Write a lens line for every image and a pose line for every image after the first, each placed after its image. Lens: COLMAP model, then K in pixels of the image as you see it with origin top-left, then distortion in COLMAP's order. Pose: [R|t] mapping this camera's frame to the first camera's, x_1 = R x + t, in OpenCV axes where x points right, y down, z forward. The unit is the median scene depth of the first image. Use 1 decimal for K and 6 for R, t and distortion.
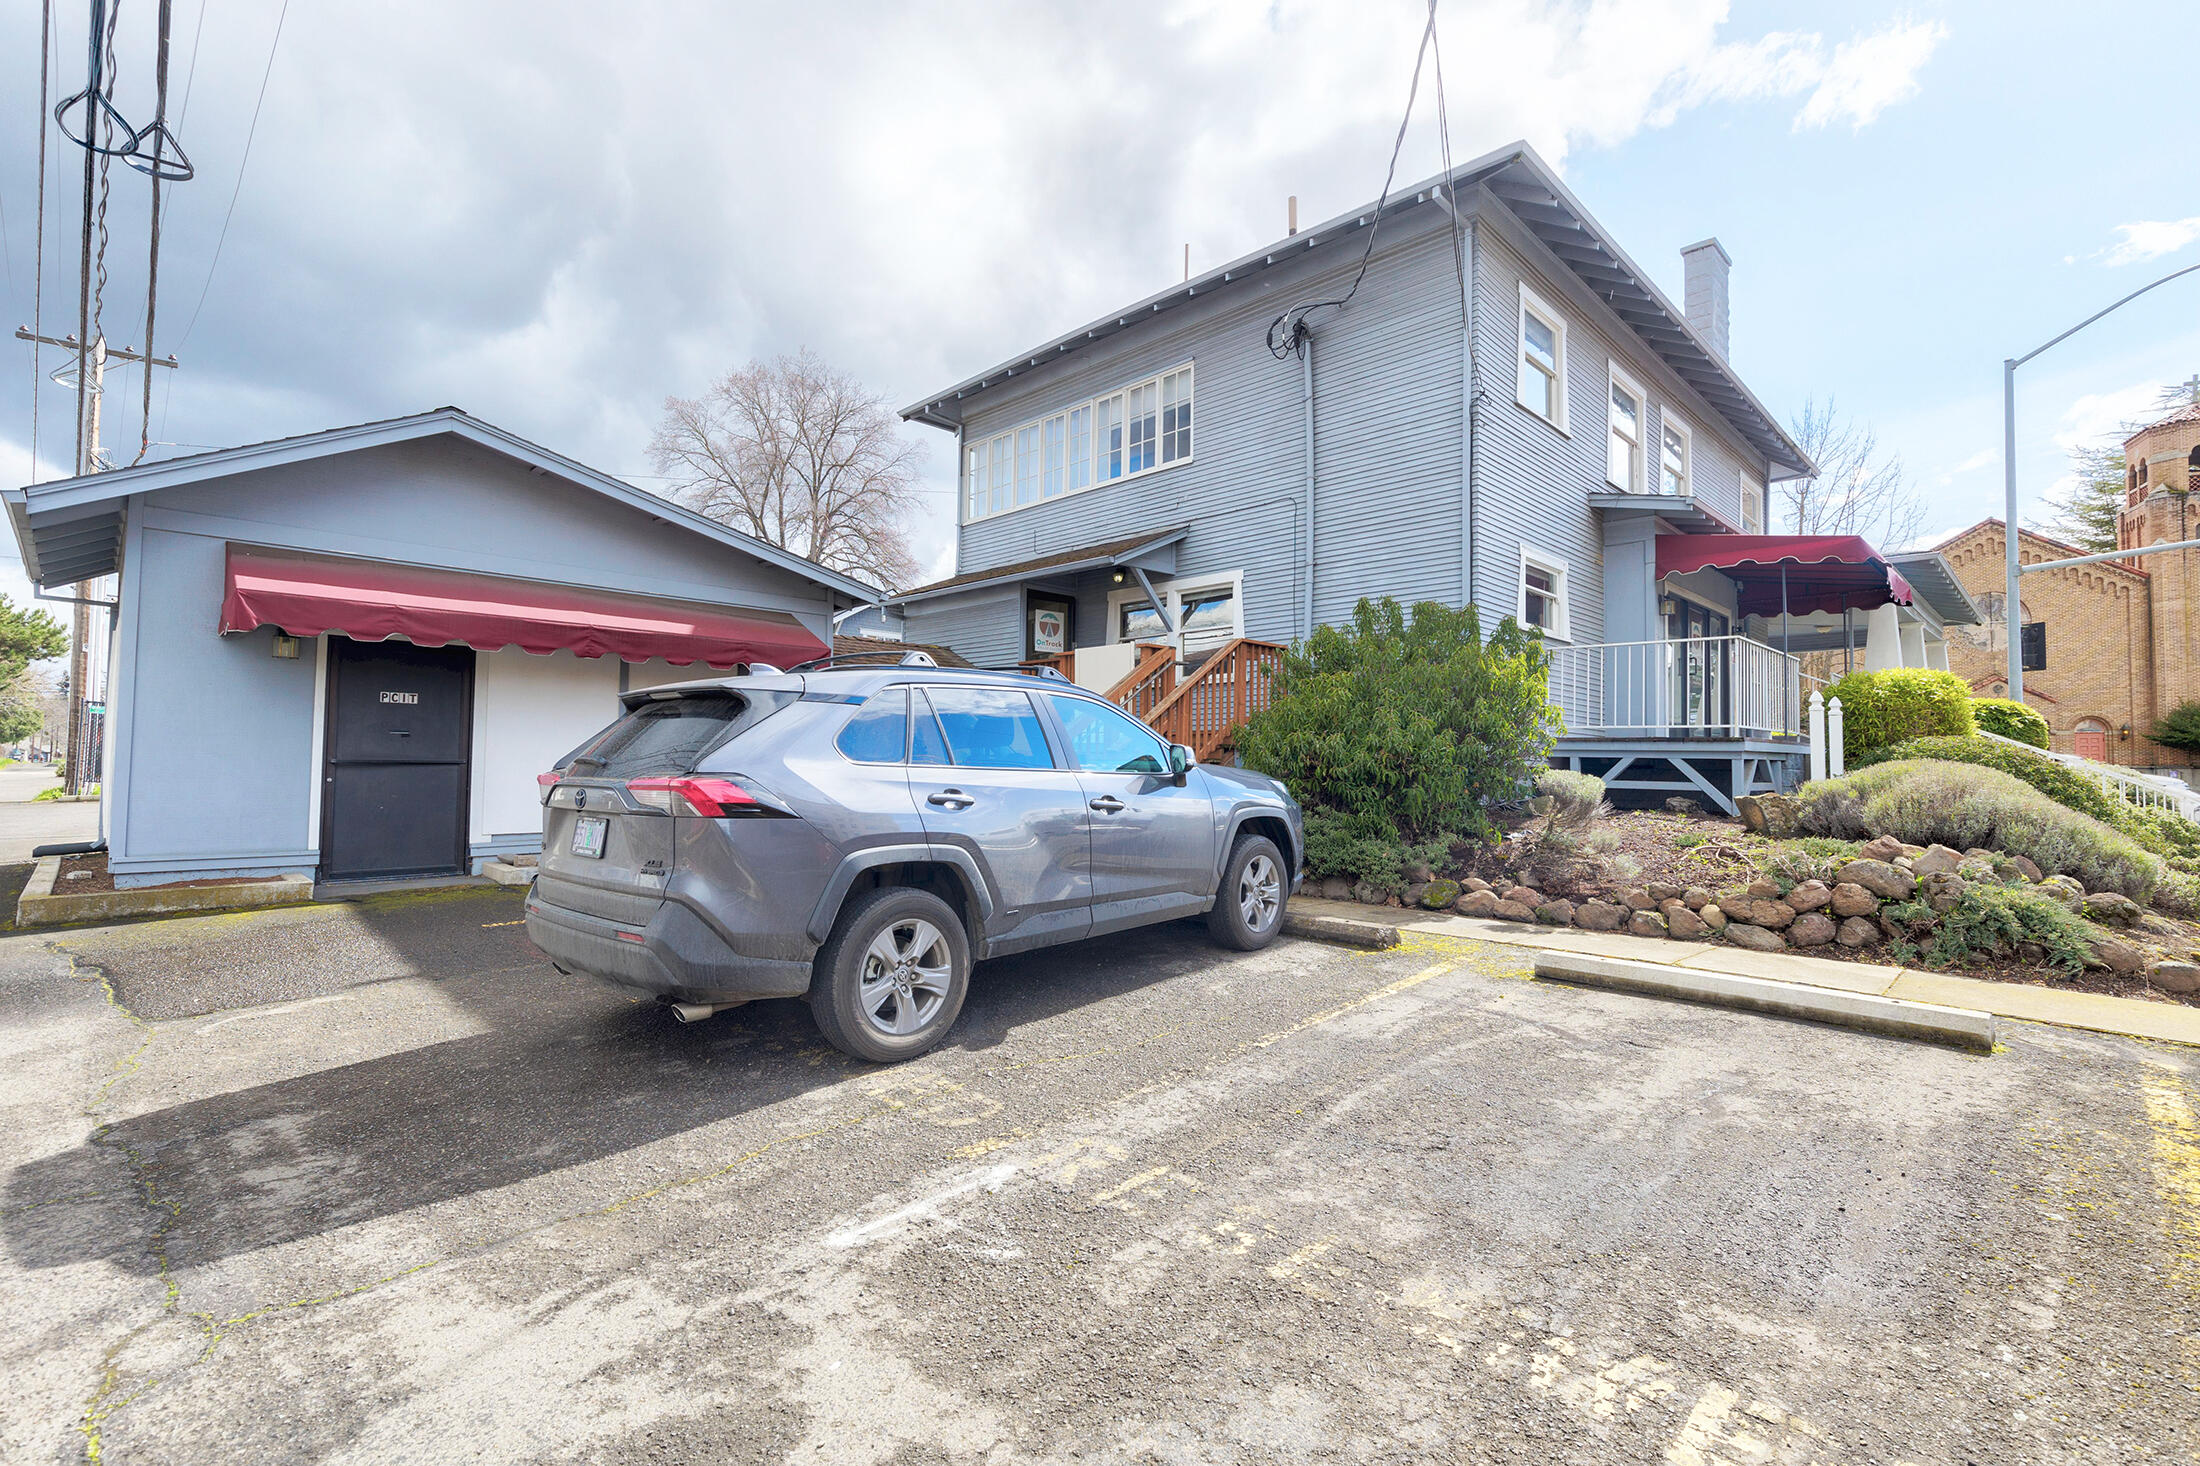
lens RADIAL K [[981.3, 0, 1077.5], [0, 981.3, 721.6], [0, 0, 1]] dist [0.003388, 0.000083]
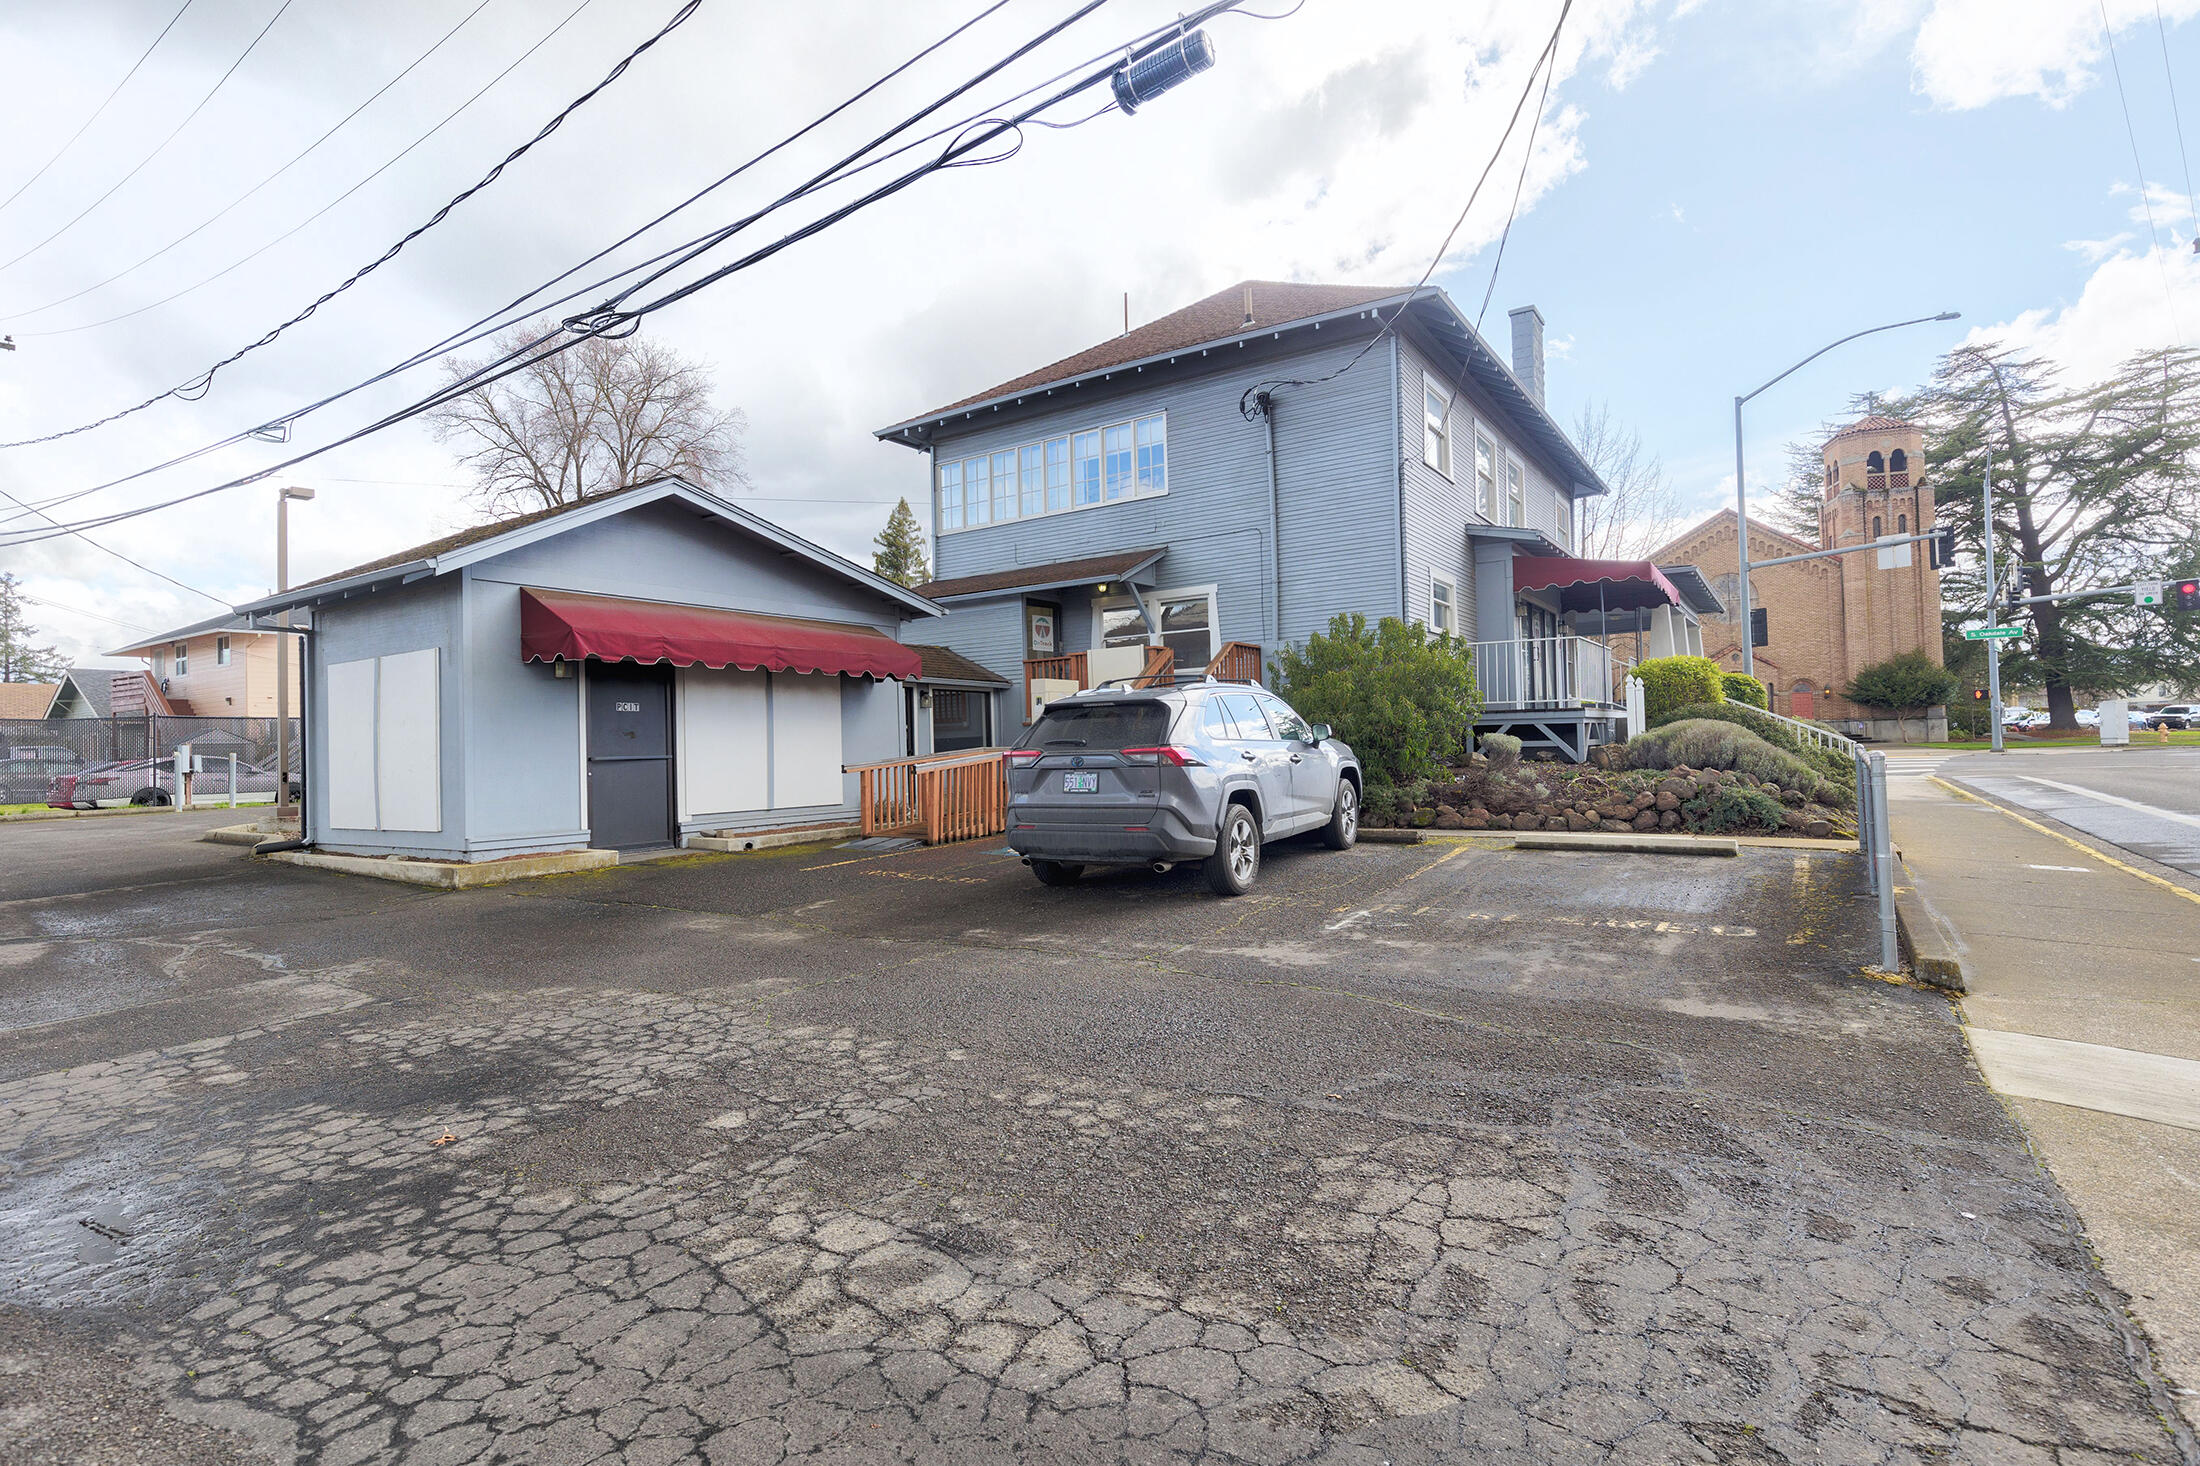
lens RADIAL K [[1024.0, 0, 1097.6], [0, 1024.0, 717.2], [0, 0, 1]] dist [-0.004303, -0.000253]
pose [[0.980926, -0.030286, 0.192007, -0.253275], [0.027821, 0.999492, 0.015524, -0.010315], [-0.192379, -0.009886, 0.981271, -0.270551]]
